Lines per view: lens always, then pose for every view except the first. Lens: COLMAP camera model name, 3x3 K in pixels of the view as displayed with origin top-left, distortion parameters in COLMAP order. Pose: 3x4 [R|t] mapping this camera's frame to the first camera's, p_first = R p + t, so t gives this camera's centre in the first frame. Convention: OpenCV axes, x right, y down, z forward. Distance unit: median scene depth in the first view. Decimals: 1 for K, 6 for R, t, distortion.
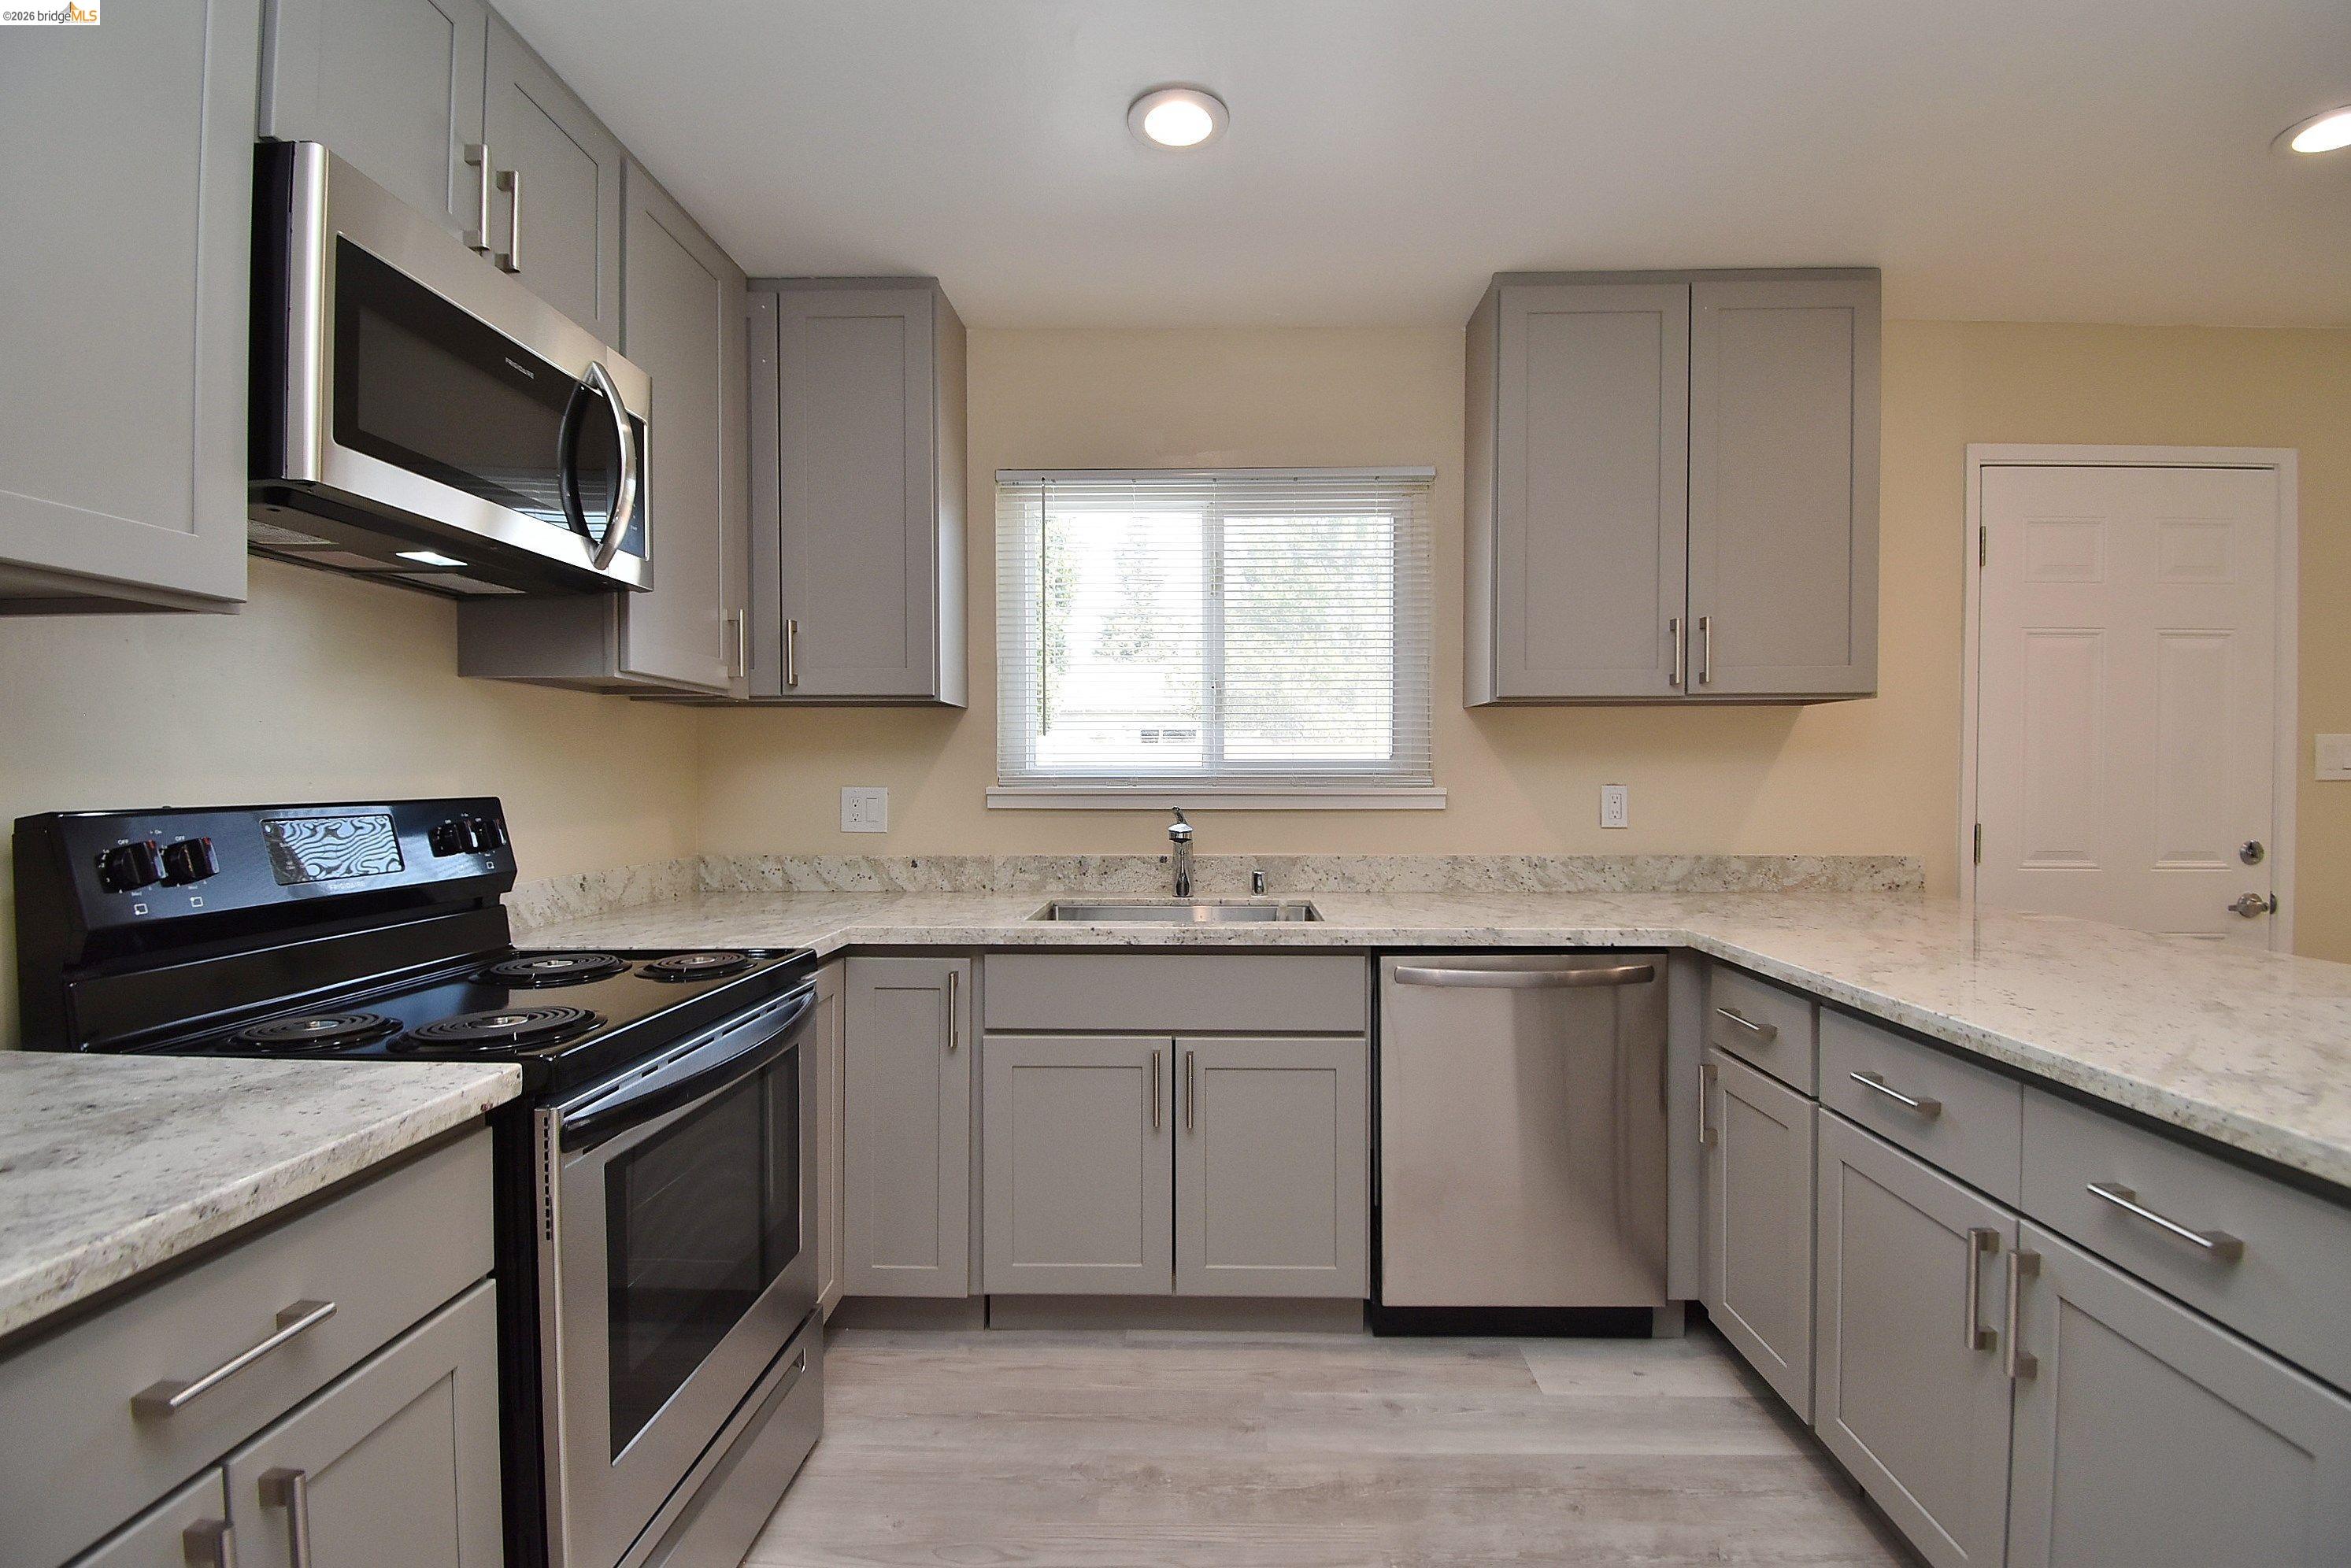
lens RADIAL K [[1045.1, 0, 1202.3], [0, 1045.1, 784.9], [0, 0, 1]] dist [0.005544, -0.013643]
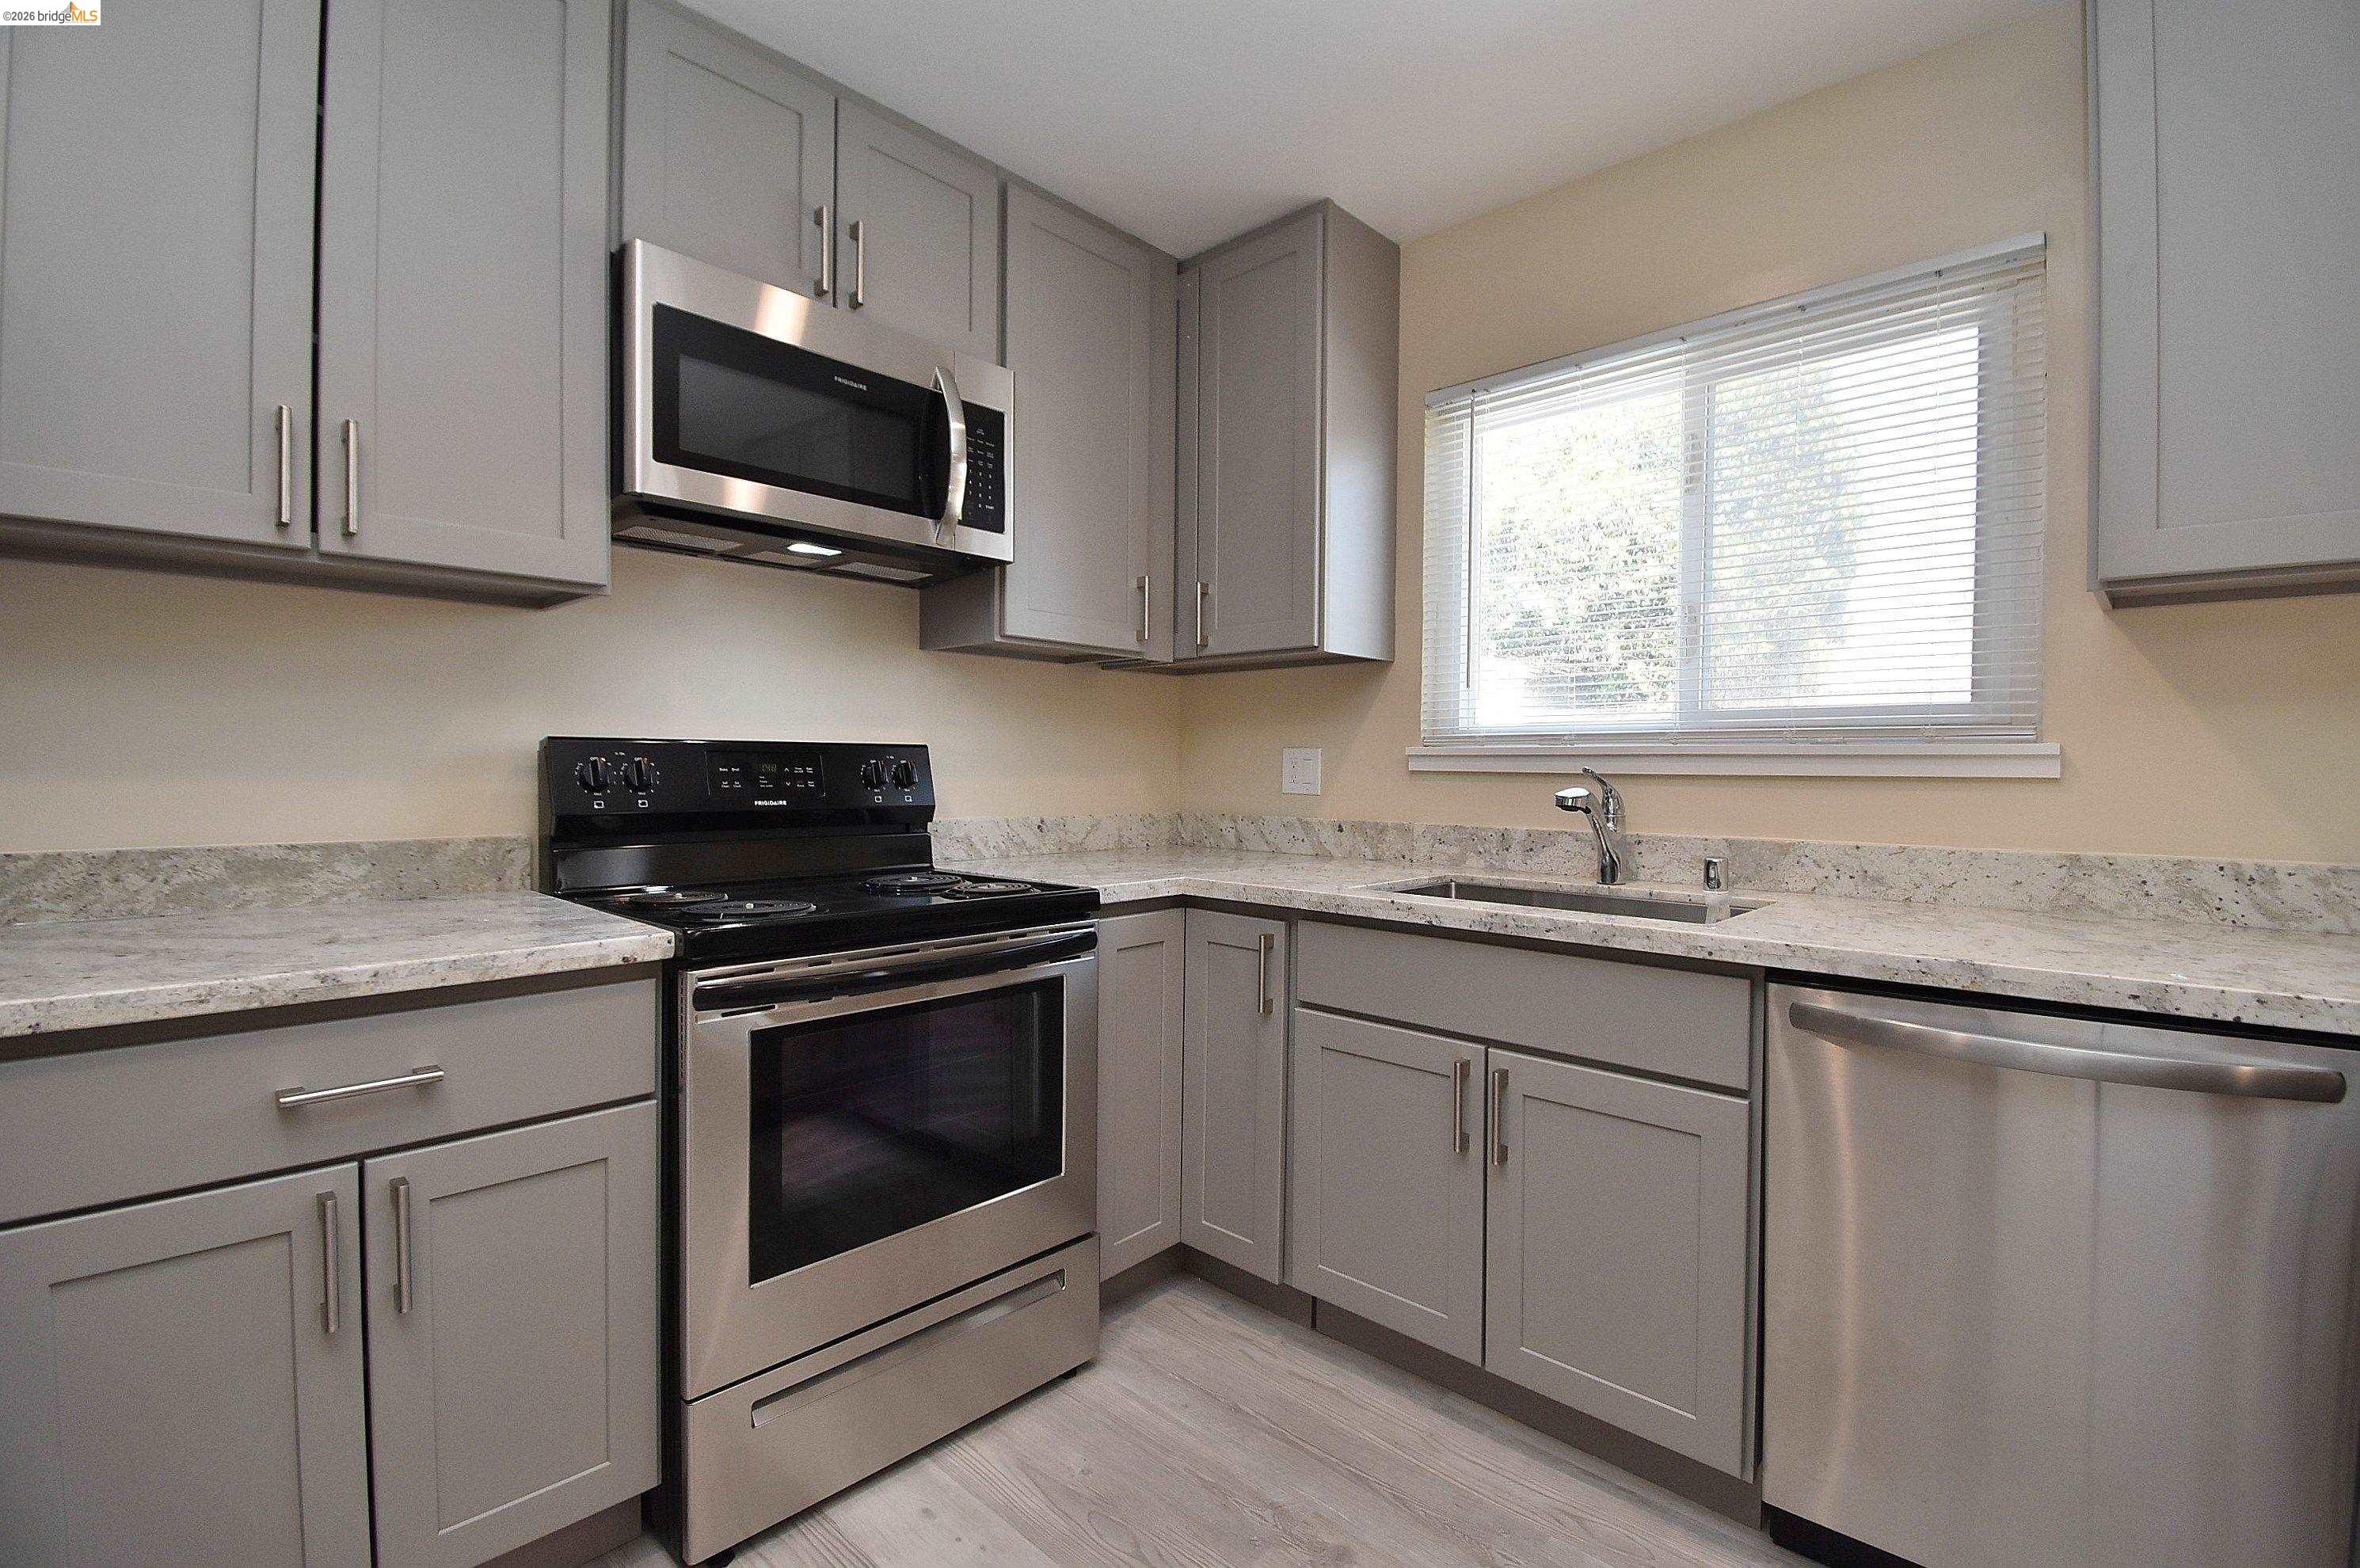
lens RADIAL K [[1049.3, 0, 1196.6], [0, 1049.3, 788.4], [0, 0, 1]] dist [0.005544, -0.013643]
pose [[0.745073, 0.019963, -0.666684, 0.329197], [-0.014803, 0.999801, 0.013394, 0.035448], [0.666818, -0.000111, 0.745220, 0.248634]]
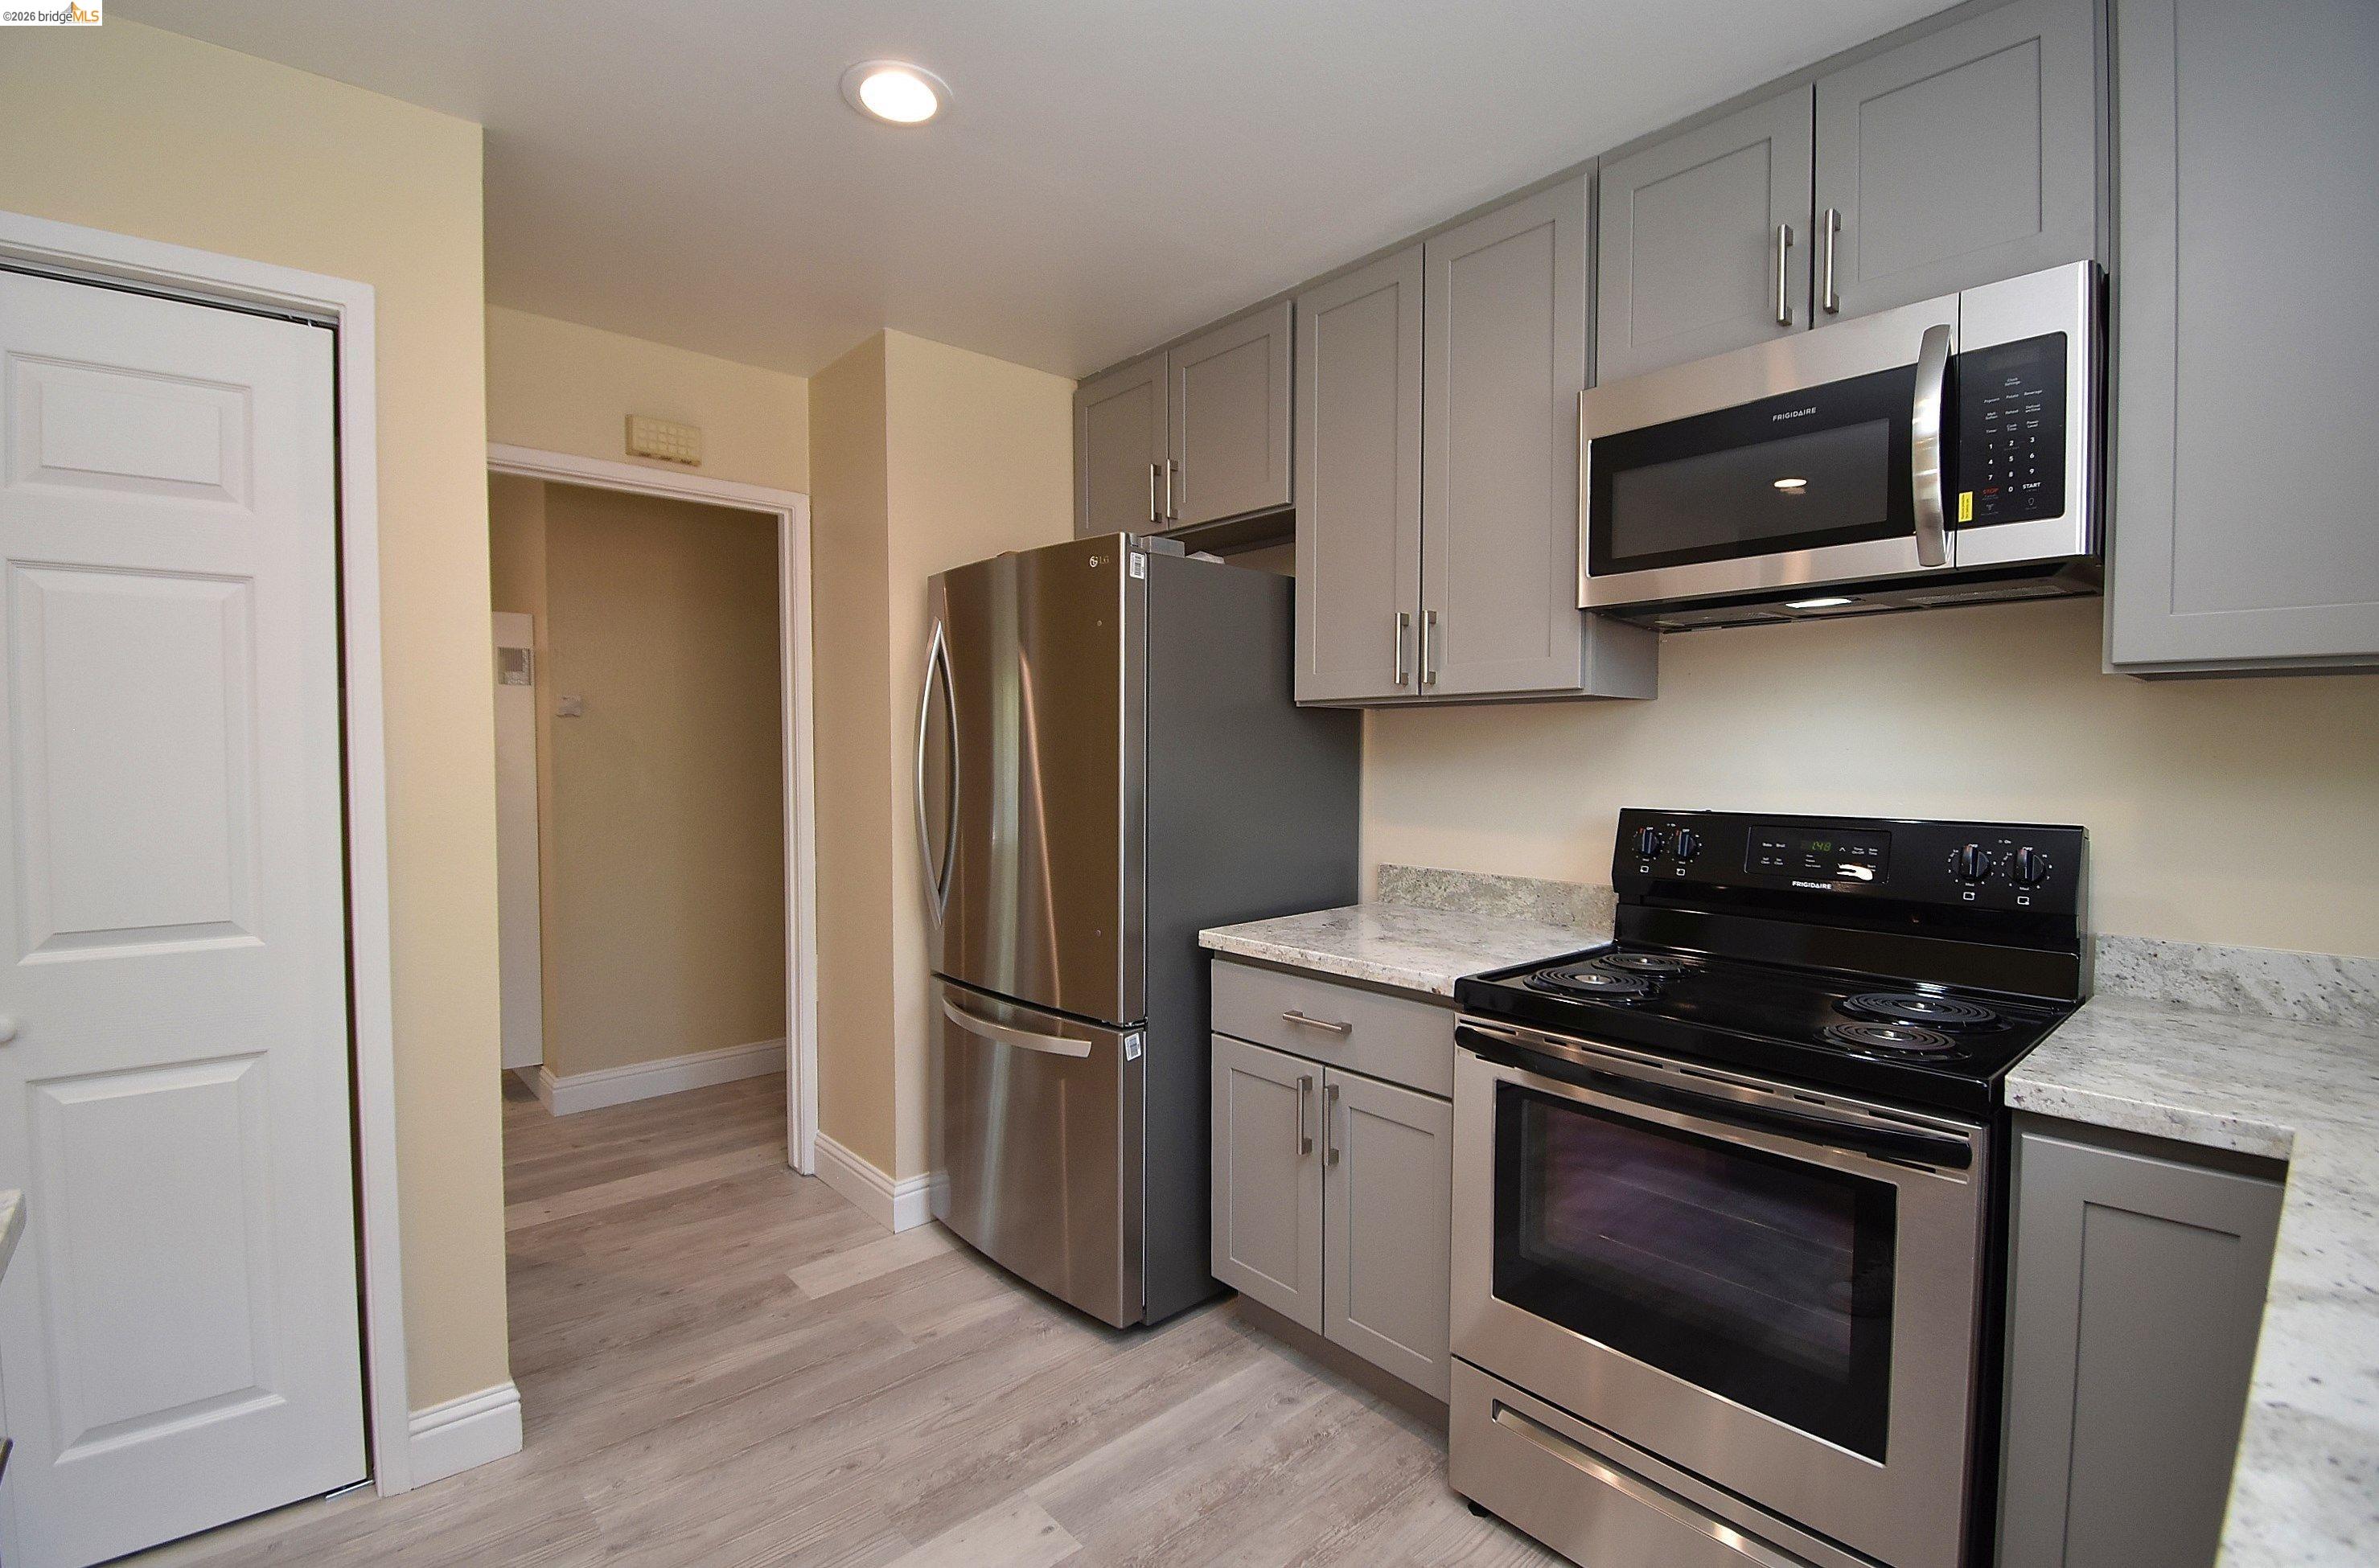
lens RADIAL K [[1057.6, 0, 1205.4], [0, 1057.6, 787.9], [0, 0, 1]] dist [0.005544, -0.013643]
pose [[-0.725630, 0.021842, -0.687738, 0.364516], [-0.007768, 0.999172, 0.039930, -0.040913], [0.688041, 0.034316, -0.724860, 0.962894]]
